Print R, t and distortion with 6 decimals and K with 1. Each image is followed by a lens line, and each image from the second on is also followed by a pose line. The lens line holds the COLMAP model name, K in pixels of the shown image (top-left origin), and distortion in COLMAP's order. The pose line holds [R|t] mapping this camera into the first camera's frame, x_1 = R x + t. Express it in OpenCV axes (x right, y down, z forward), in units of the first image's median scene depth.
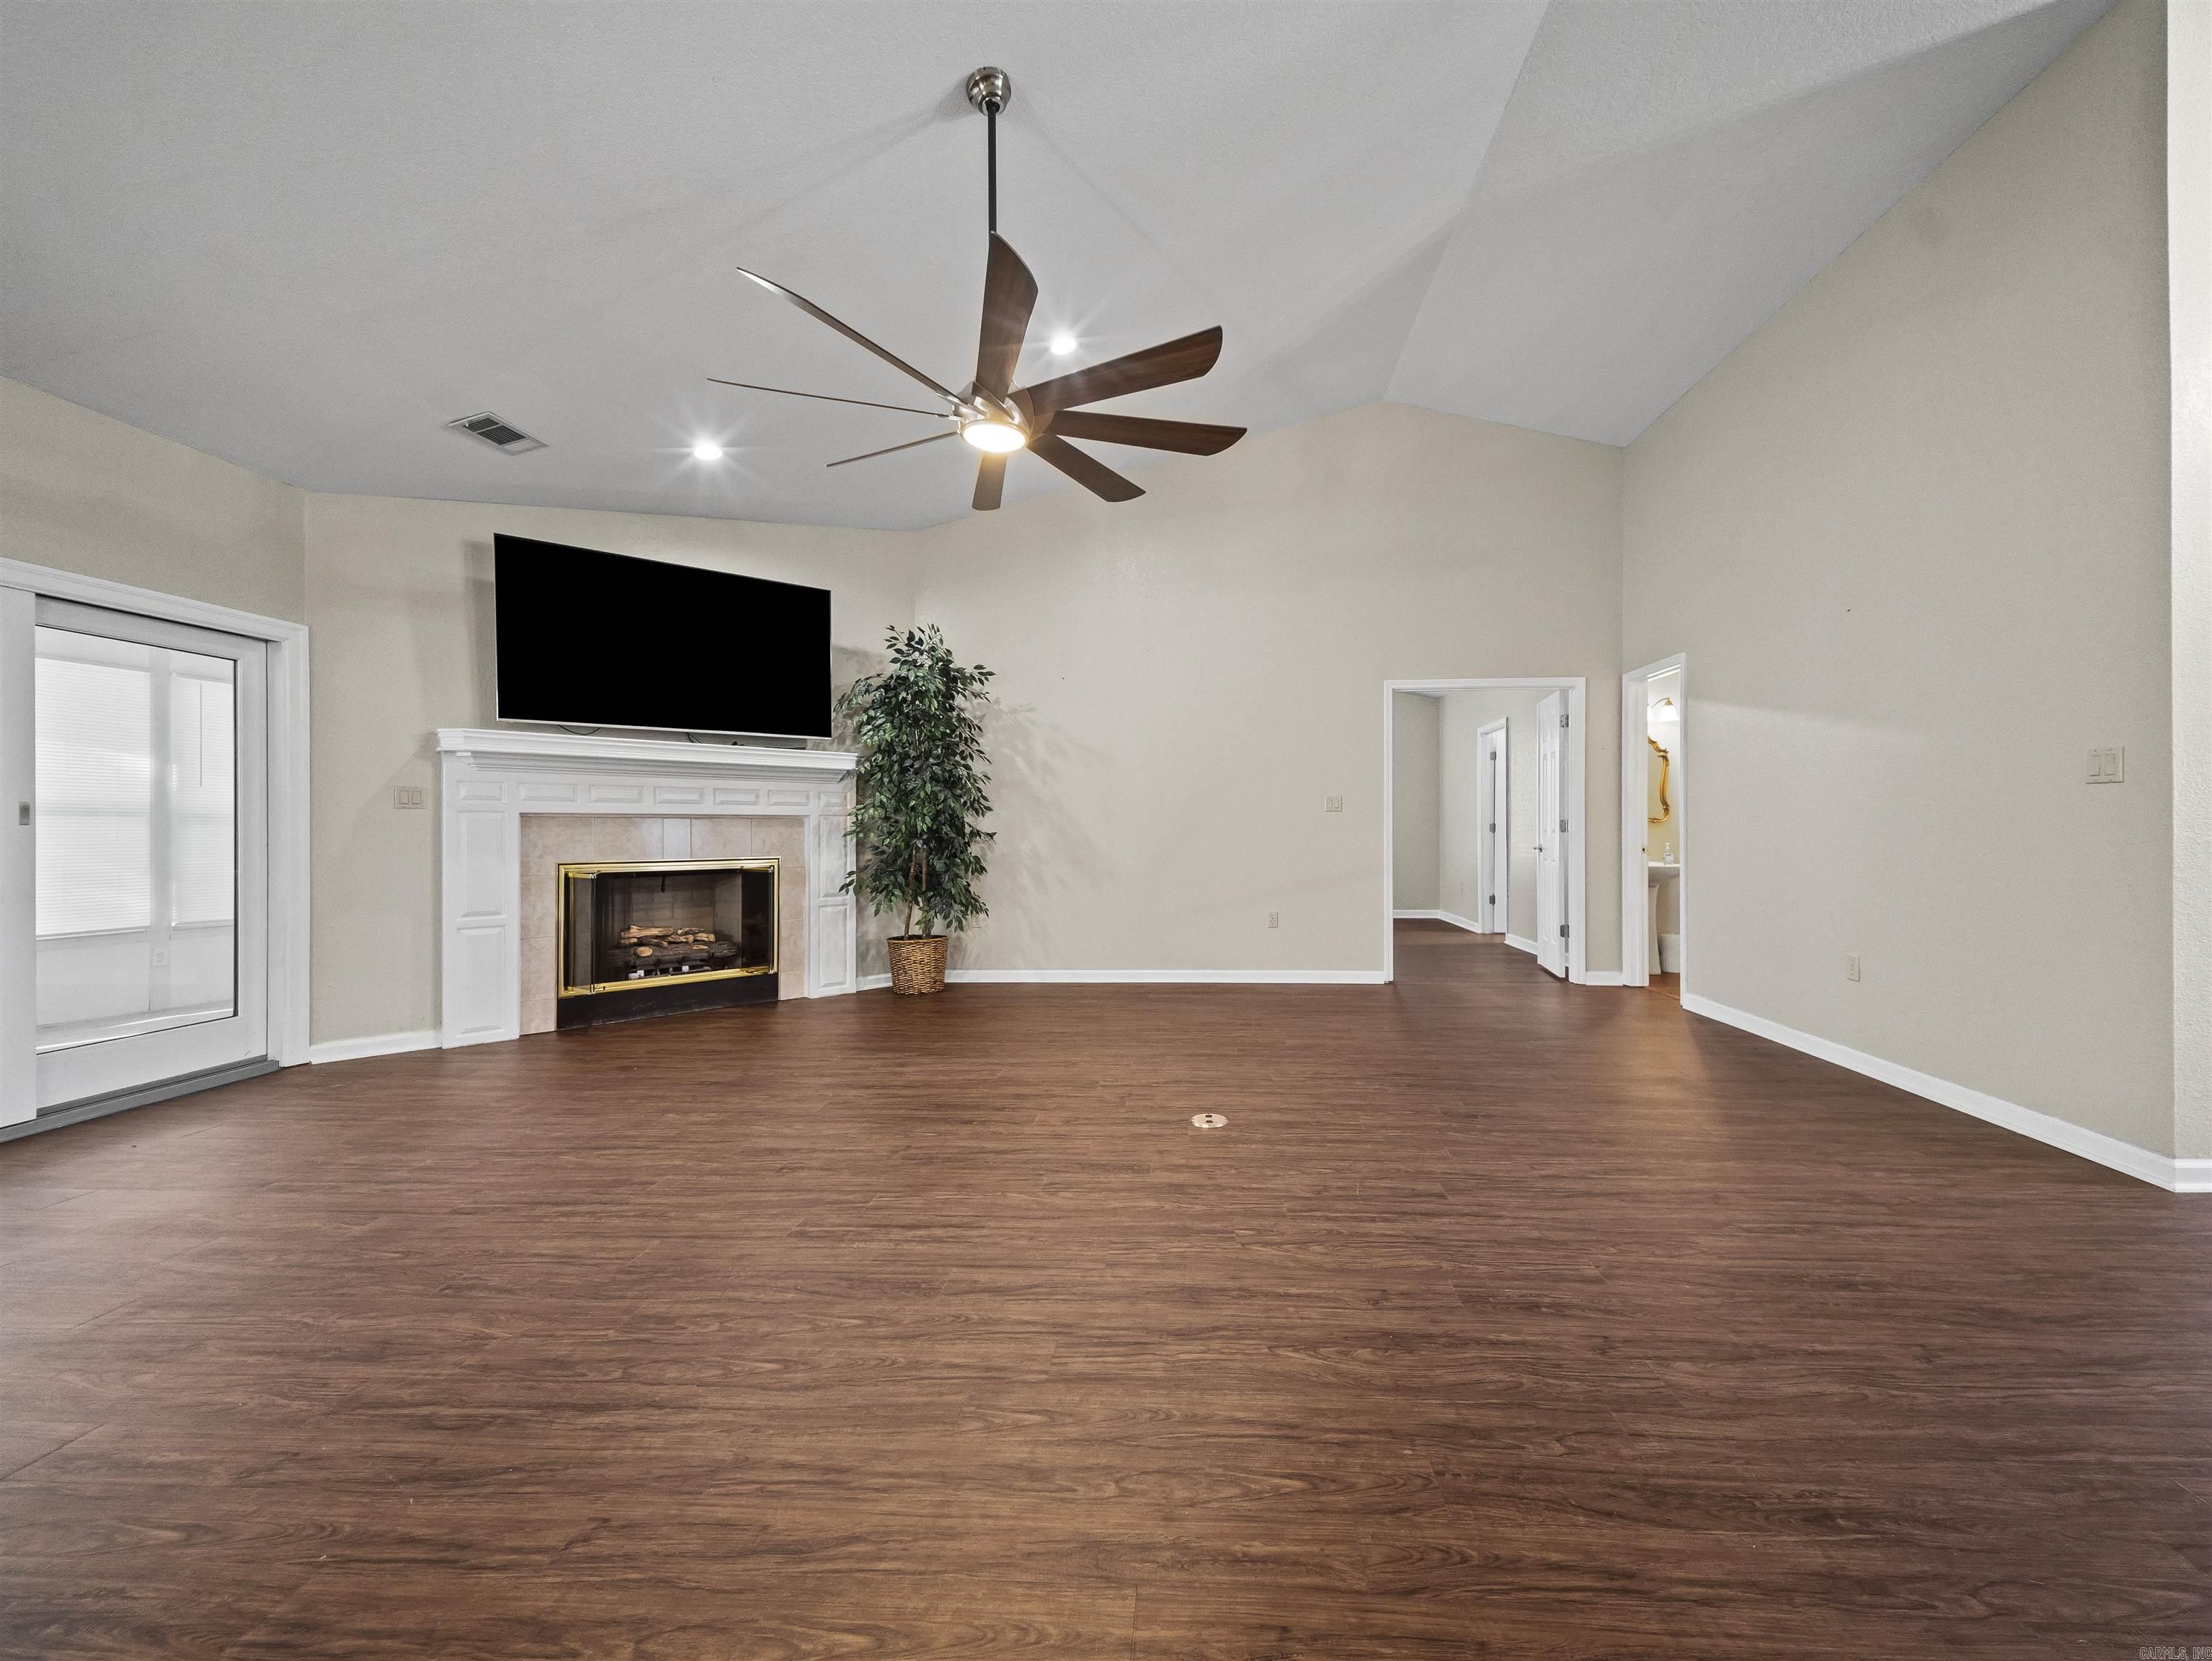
lens RADIAL K [[847.8, 0, 1194.5], [0, 847.8, 834.9], [0, 0, 1]] dist [0.052954, -0.000012]
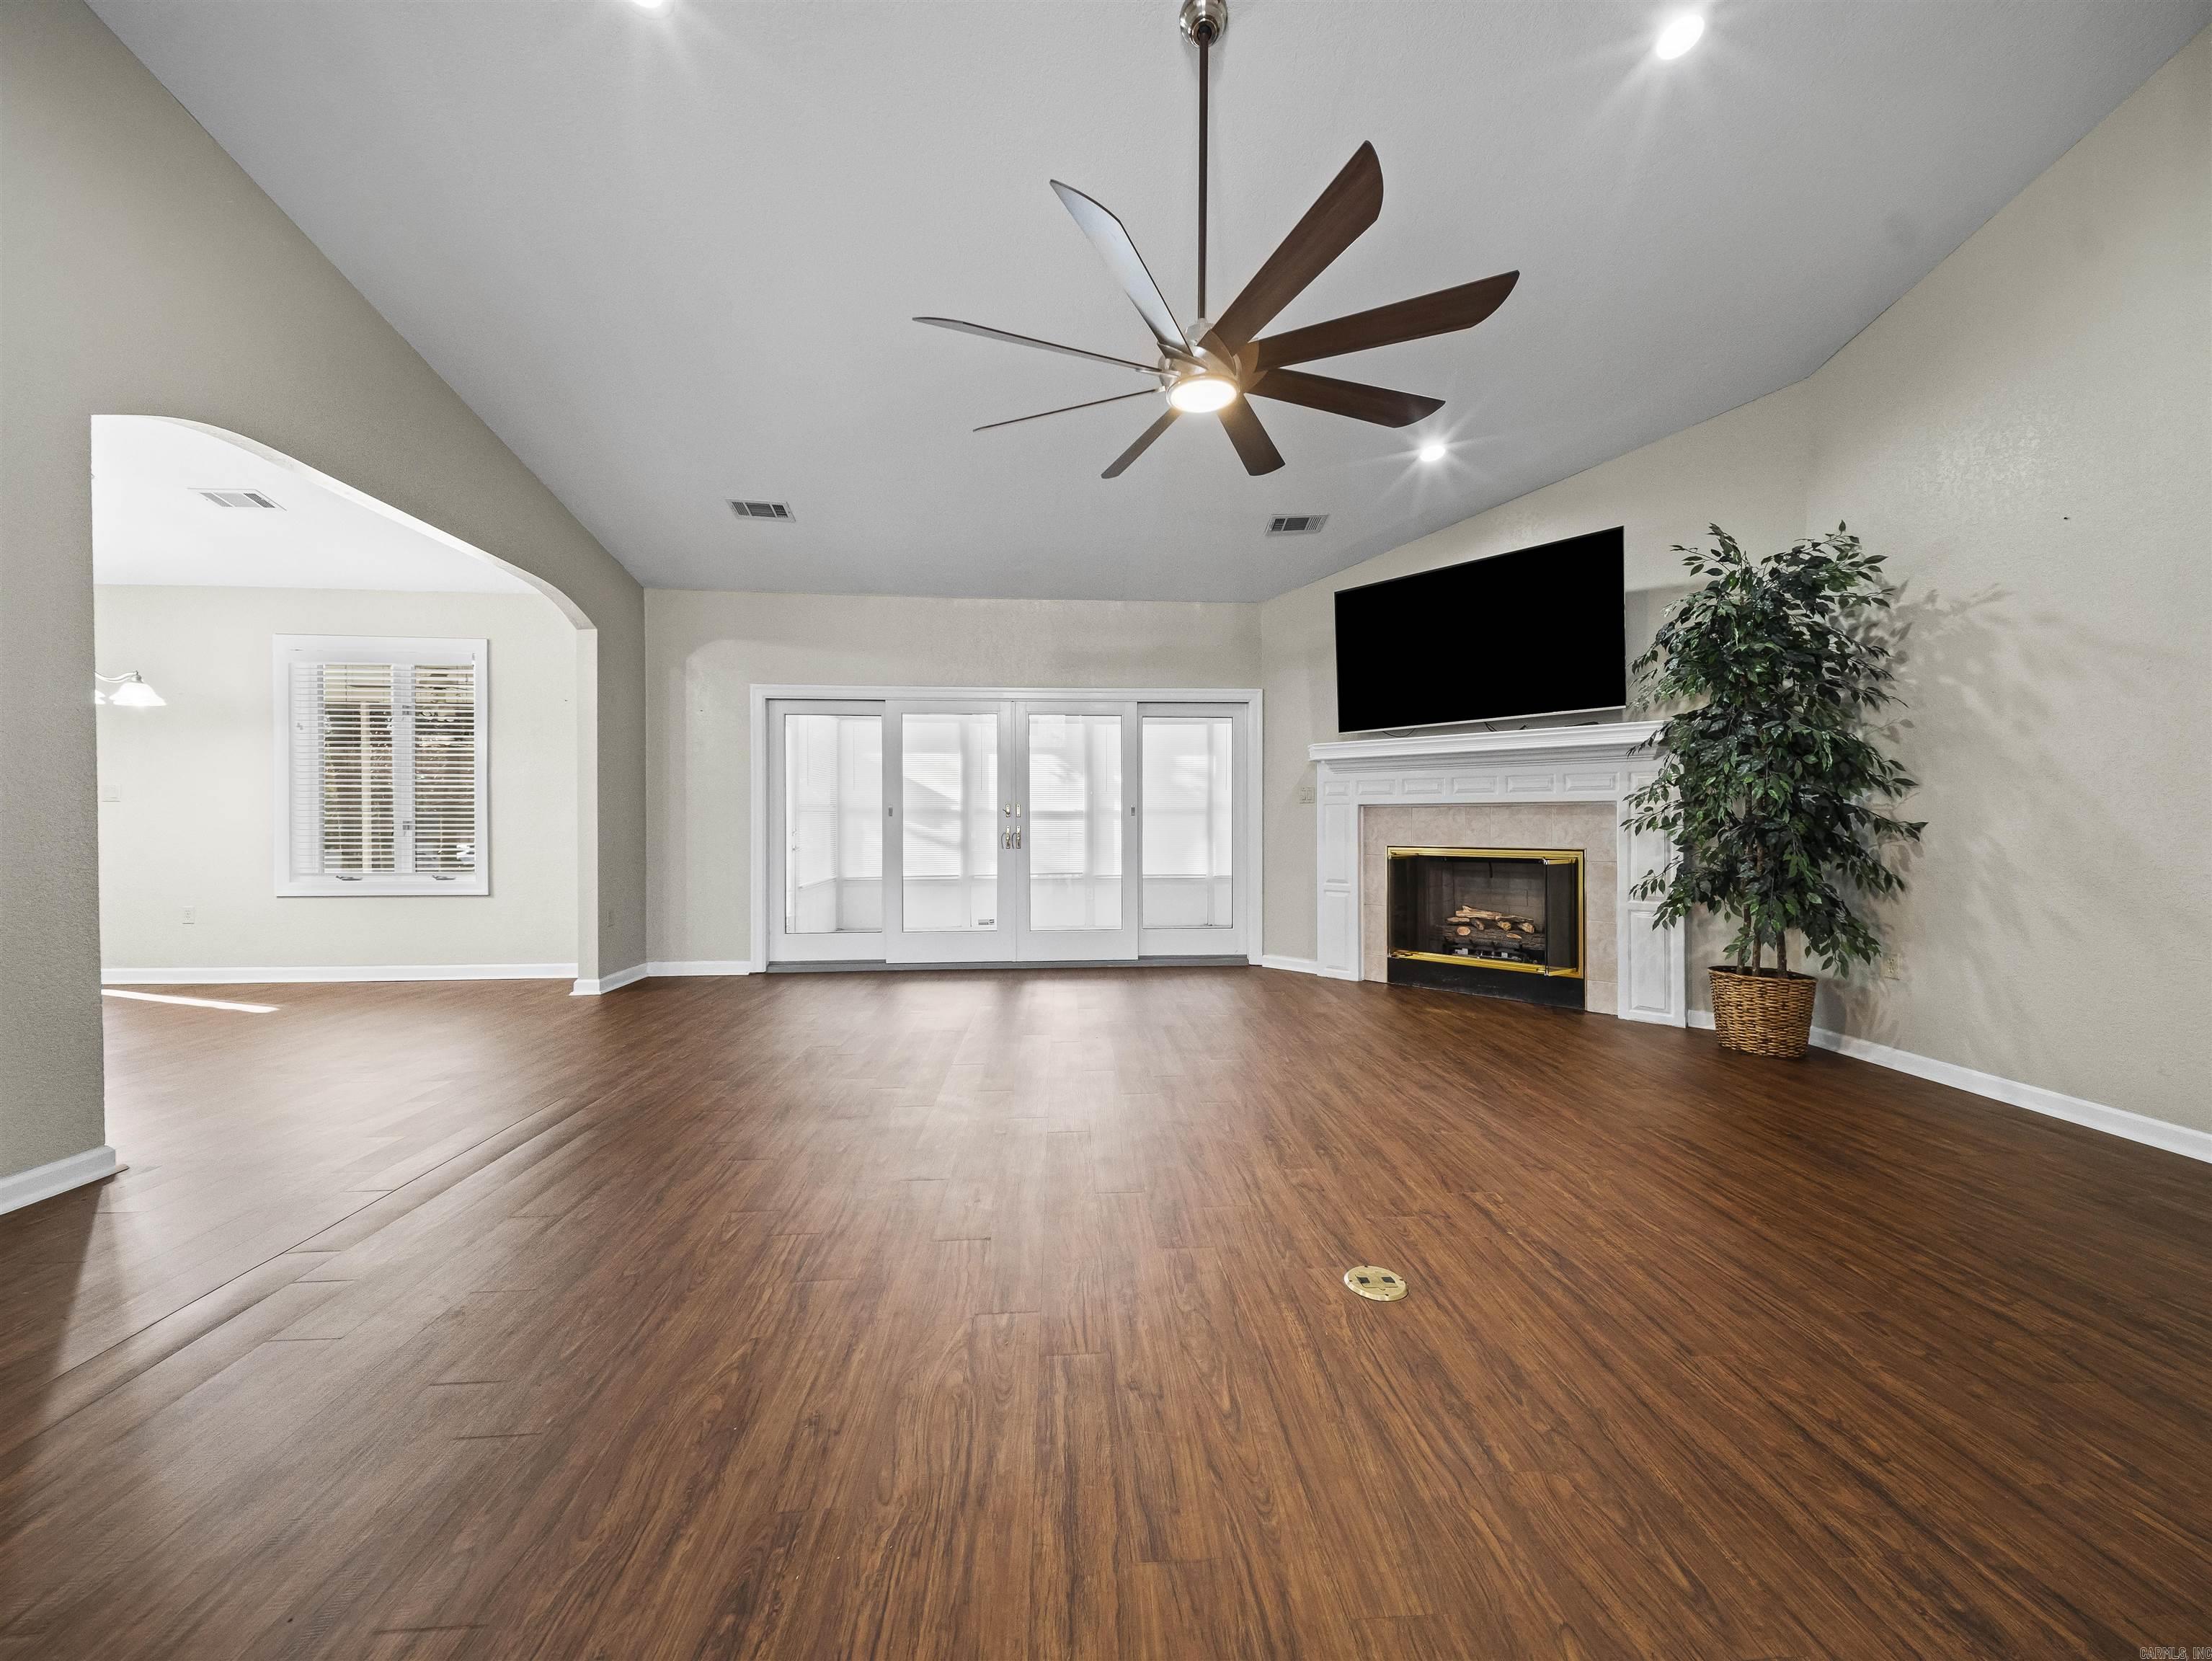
lens RADIAL K [[863.7, 0, 1106.0], [0, 863.7, 830.5], [0, 0, 1]] dist [0.035794, -0.000010]
pose [[0.082441, 0.016512, -0.996459, 0.403409], [-0.006372, 0.999851, 0.016041, -0.004734], [0.996576, 0.005027, 0.082534, 0.472017]]
